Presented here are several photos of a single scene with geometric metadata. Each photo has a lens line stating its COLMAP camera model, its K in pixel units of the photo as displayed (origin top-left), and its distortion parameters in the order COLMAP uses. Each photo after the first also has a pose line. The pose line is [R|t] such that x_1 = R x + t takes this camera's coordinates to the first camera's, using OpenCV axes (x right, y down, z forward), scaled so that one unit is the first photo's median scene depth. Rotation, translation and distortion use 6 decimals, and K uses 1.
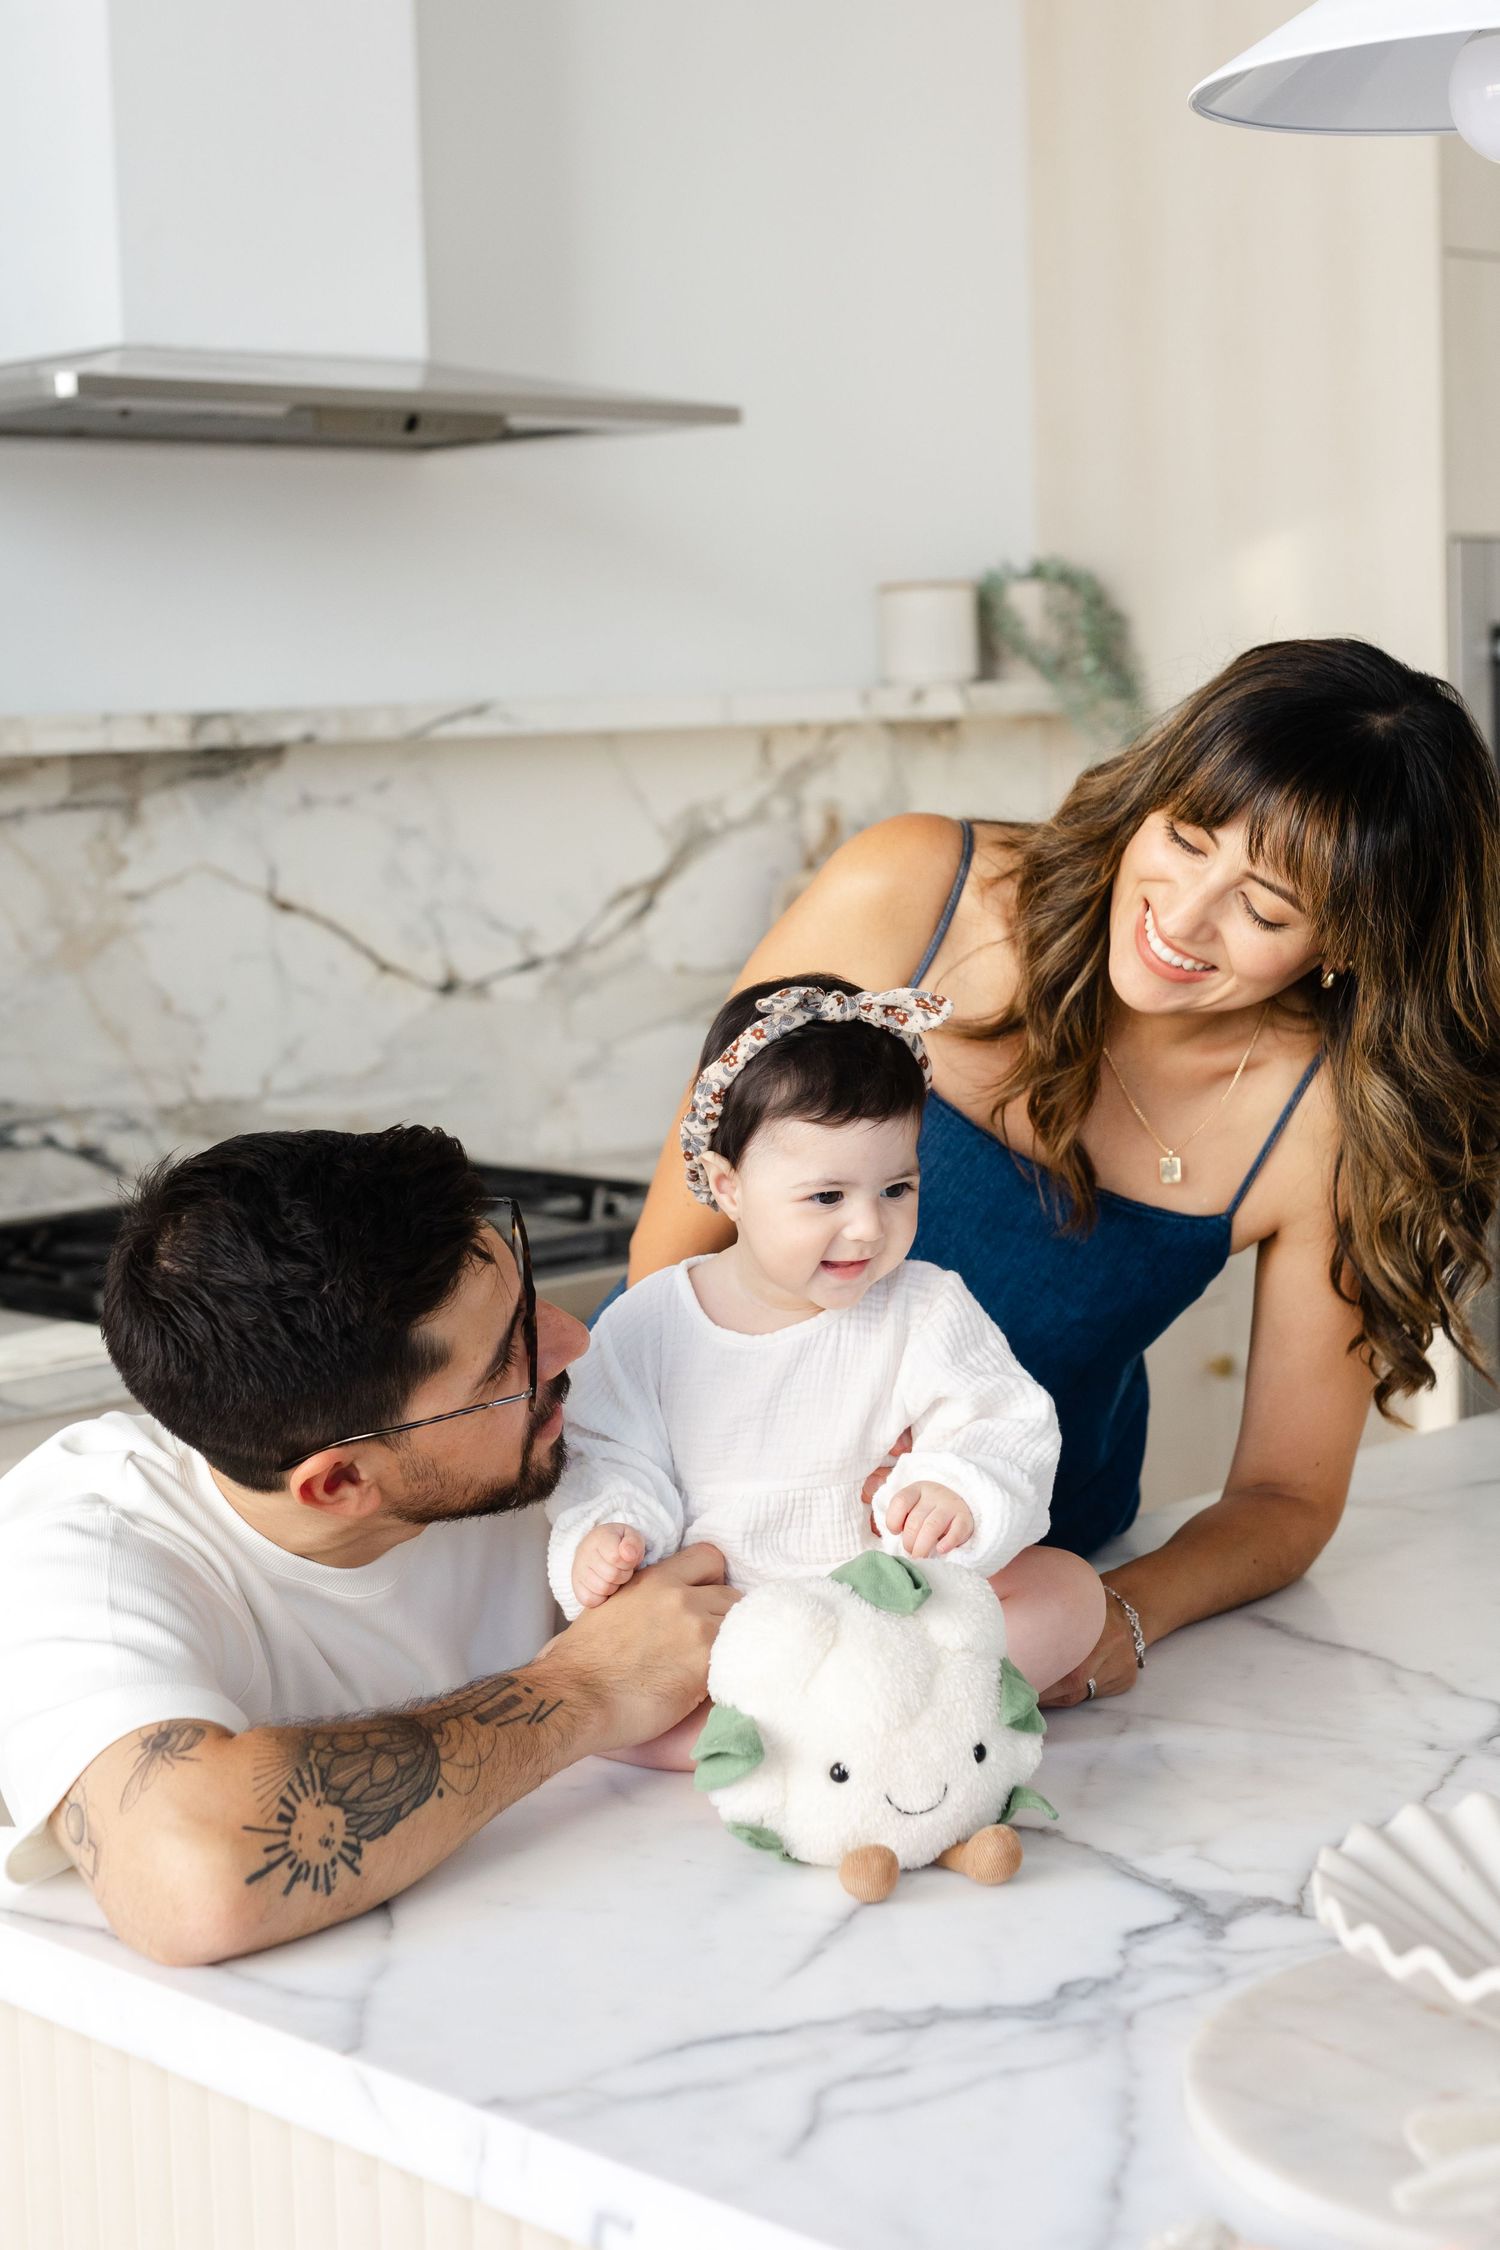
lens RADIAL K [[3629.0, 0, 747.3], [0, 3629.0, 982.9], [0, 0, 1]] dist [-0.015495, -0.066539]
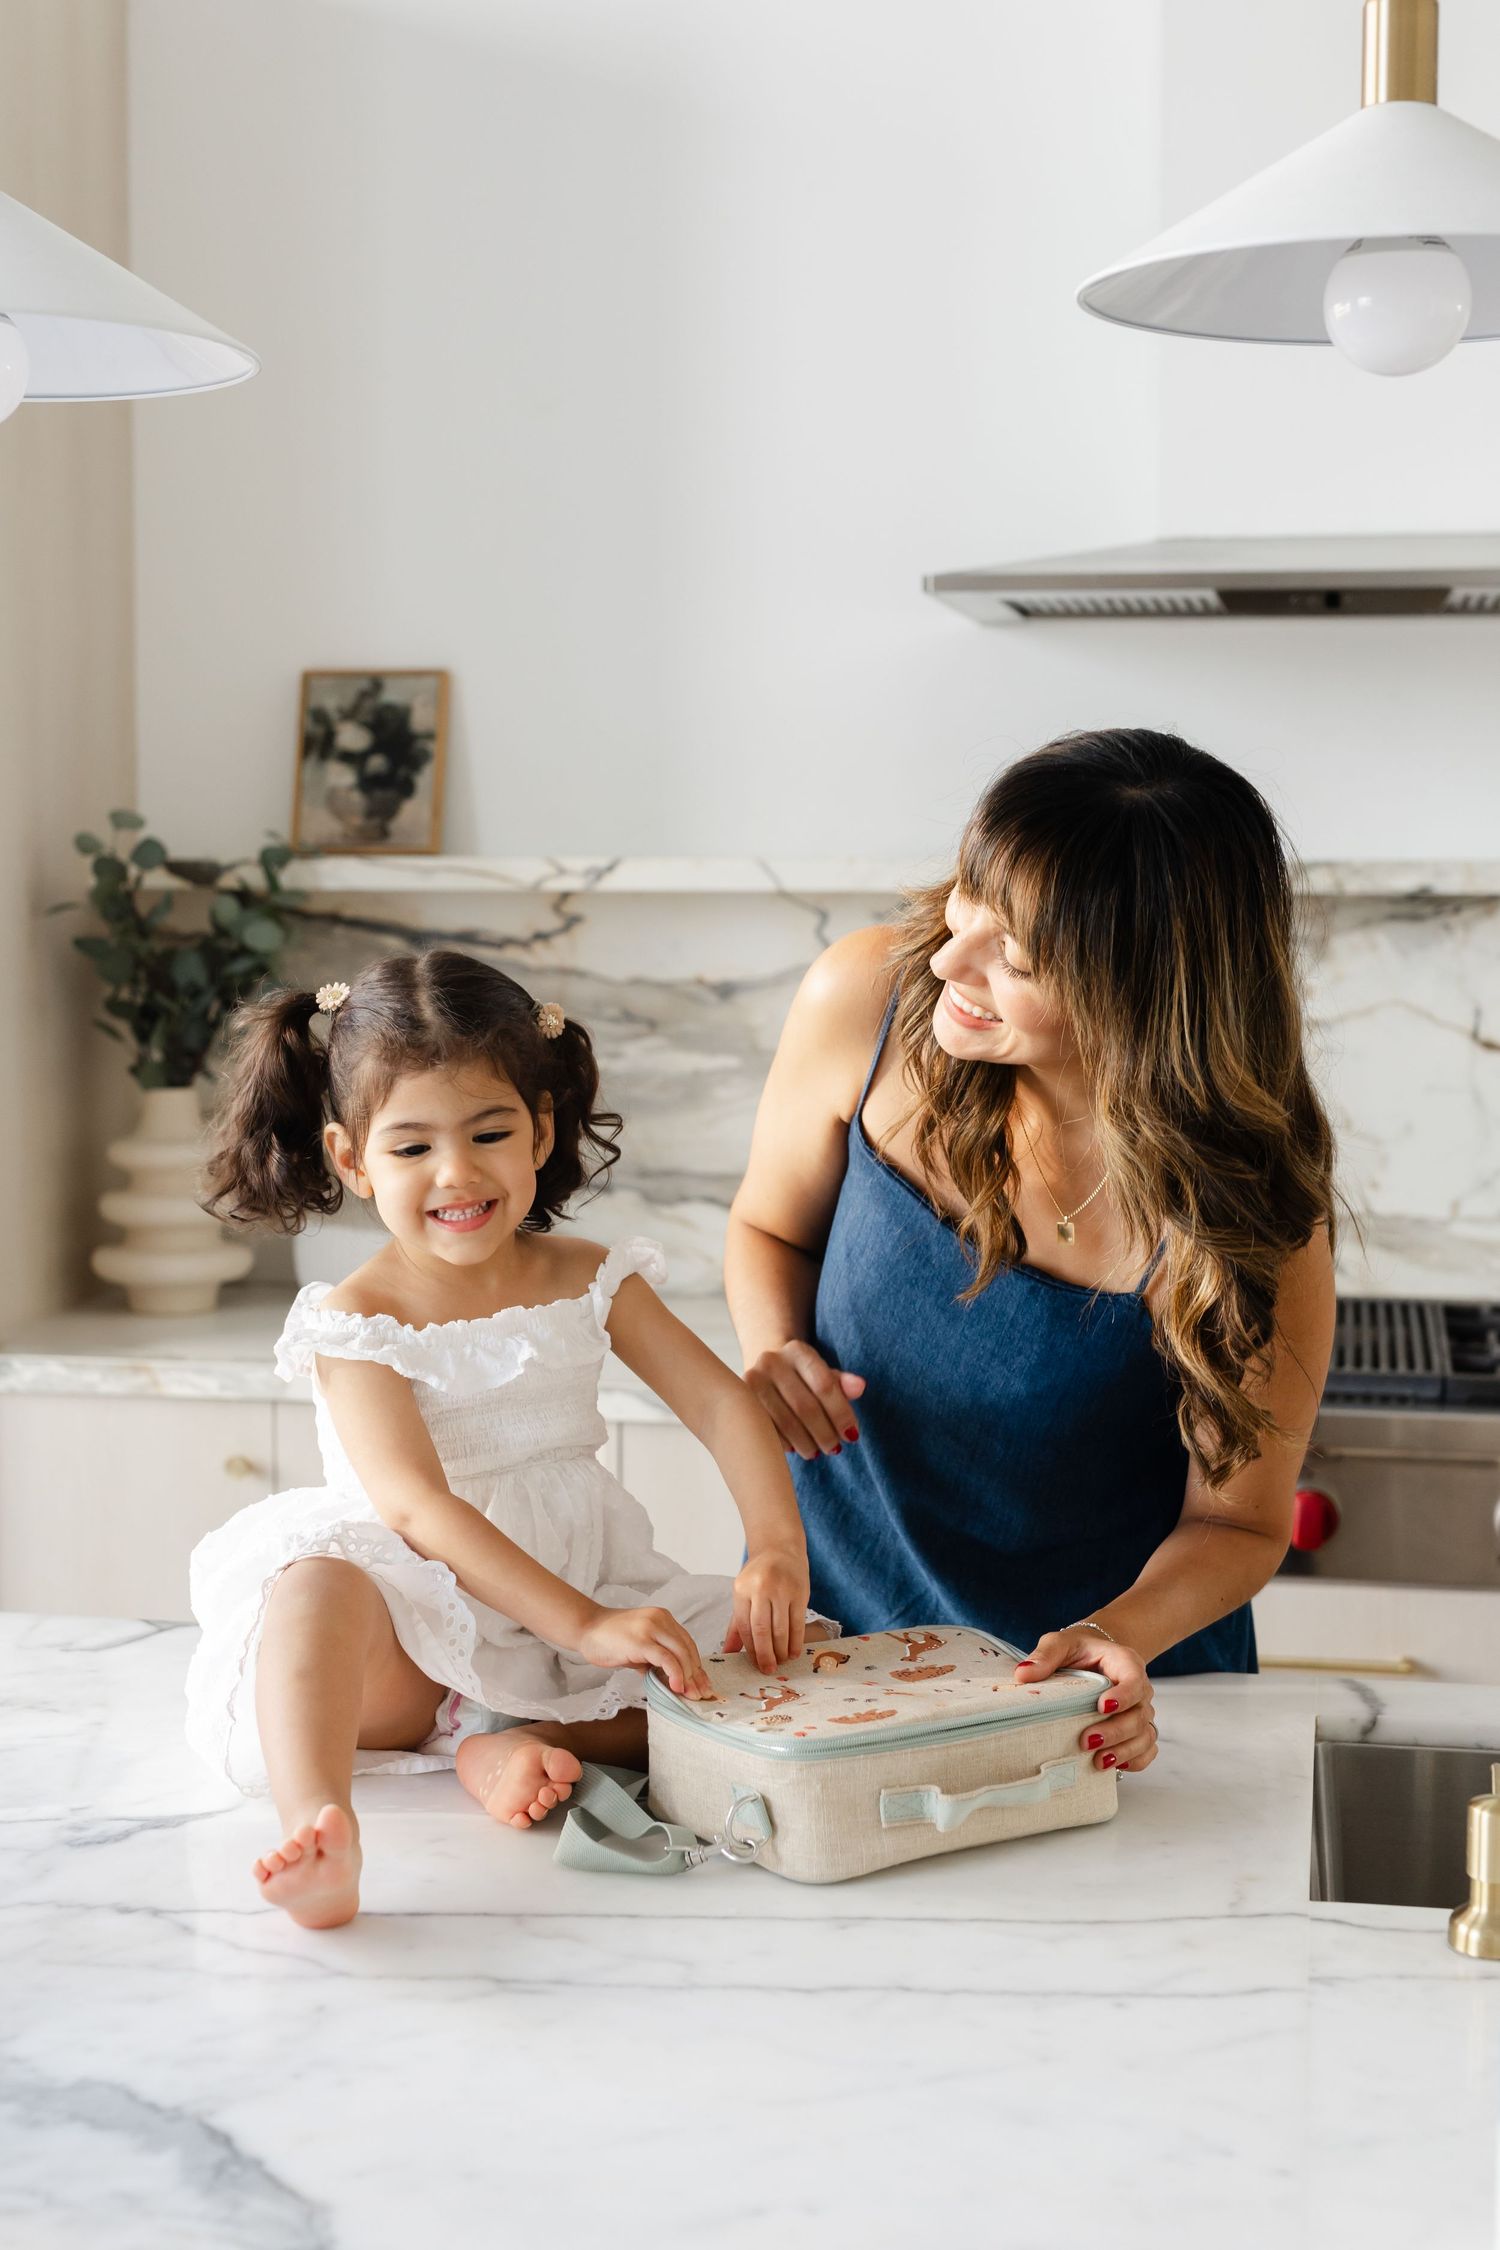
lens RADIAL K [[3141.7, 0, 750.0], [0, 3141.7, 1125.0], [0, 0, 1]] dist [-0.013076, -0.049316]
pose [[0.564476, 0.103011, -0.818997, 0.509387], [-0.085030, 0.994161, 0.066437, -0.040746], [0.821059, 0.032137, 0.569939, 0.294790]]
